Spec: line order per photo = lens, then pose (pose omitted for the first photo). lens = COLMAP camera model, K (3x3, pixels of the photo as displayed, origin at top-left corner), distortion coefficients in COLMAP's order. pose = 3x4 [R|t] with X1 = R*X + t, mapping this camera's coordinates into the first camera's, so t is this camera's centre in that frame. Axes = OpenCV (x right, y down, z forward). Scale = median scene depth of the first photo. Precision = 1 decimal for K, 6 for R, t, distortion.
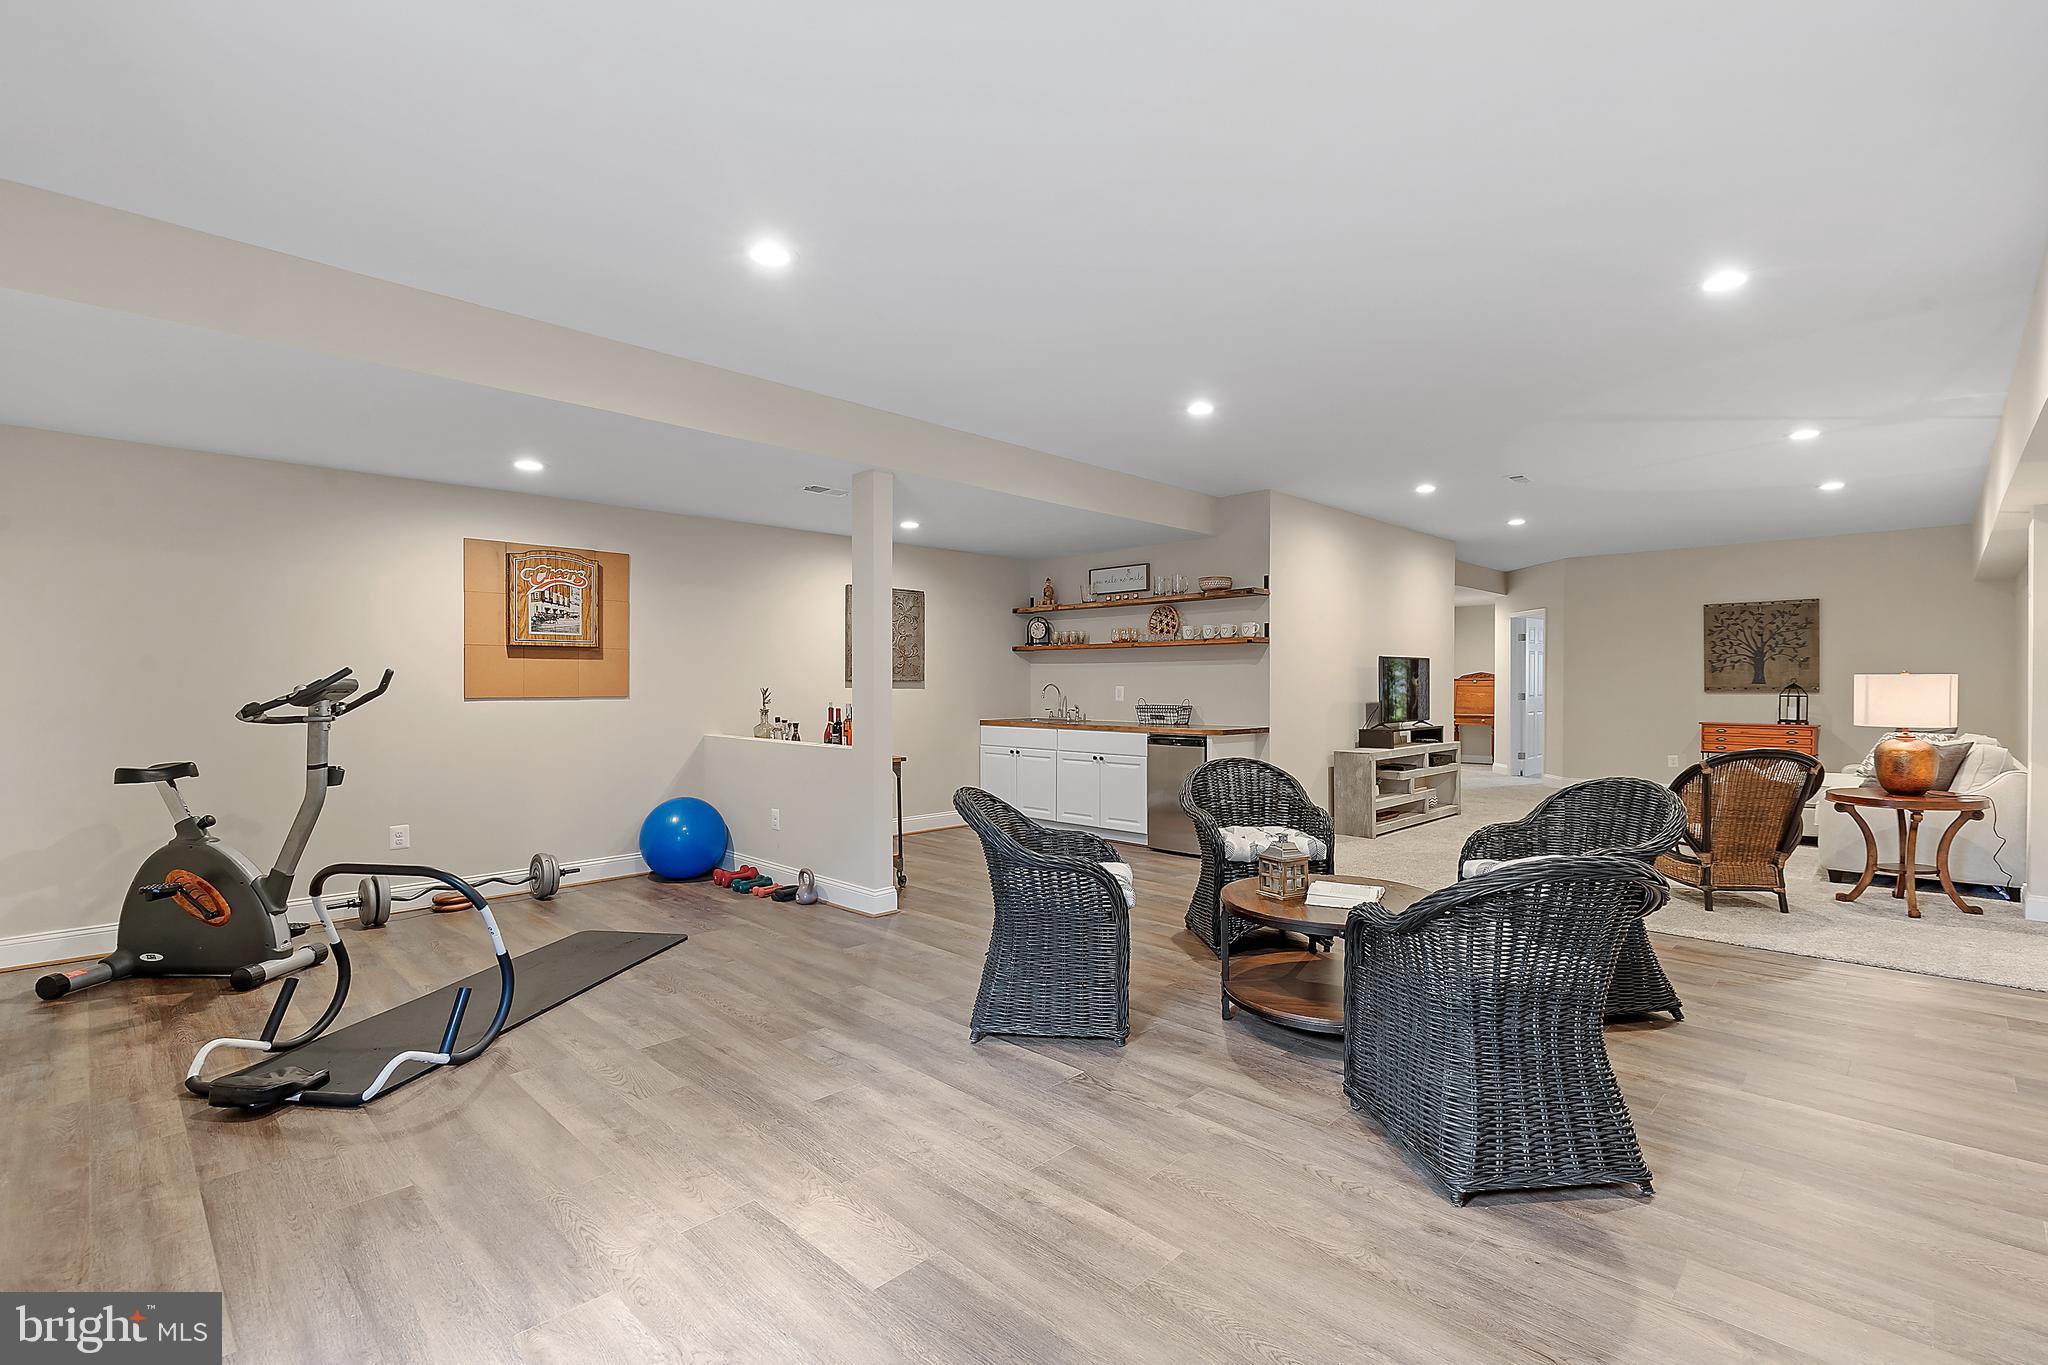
lens RADIAL K [[926.7, 0, 1037.0], [0, 926.7, 679.0], [0, 0, 1]] dist [-0.001513, -0.000052]
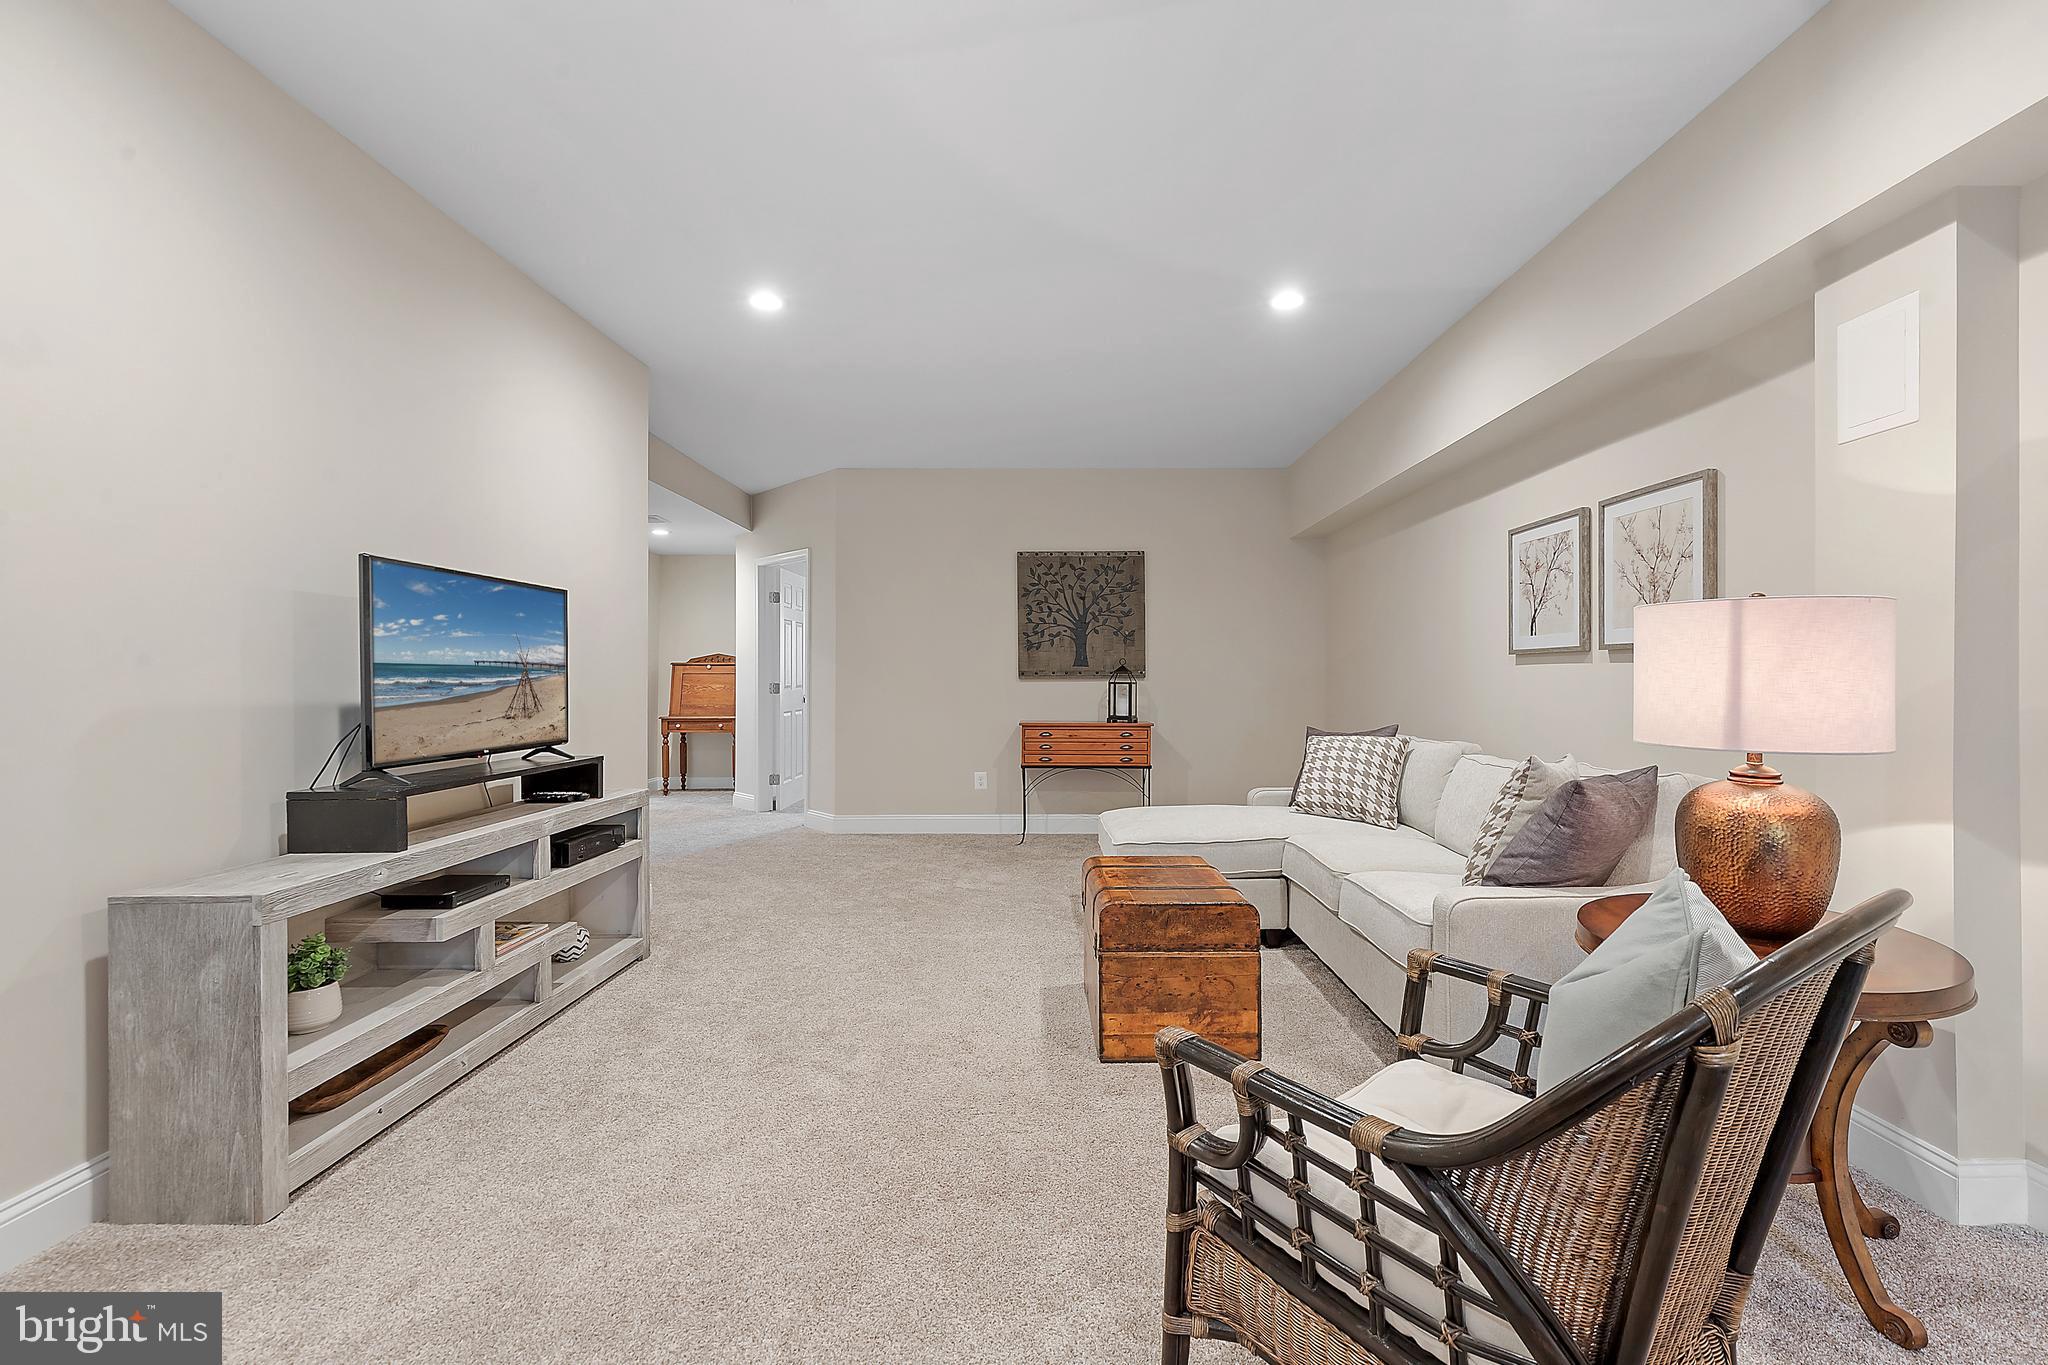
lens RADIAL K [[926.7, 0, 1037.0], [0, 926.7, 679.0], [0, 0, 1]] dist [-0.001513, -0.000052]
pose [[0.725063, -0.002736, 0.688677, 0.264468], [0.000262, 0.999993, 0.003696, 0.012386], [-0.688682, -0.002500, 0.725059, 0.508115]]
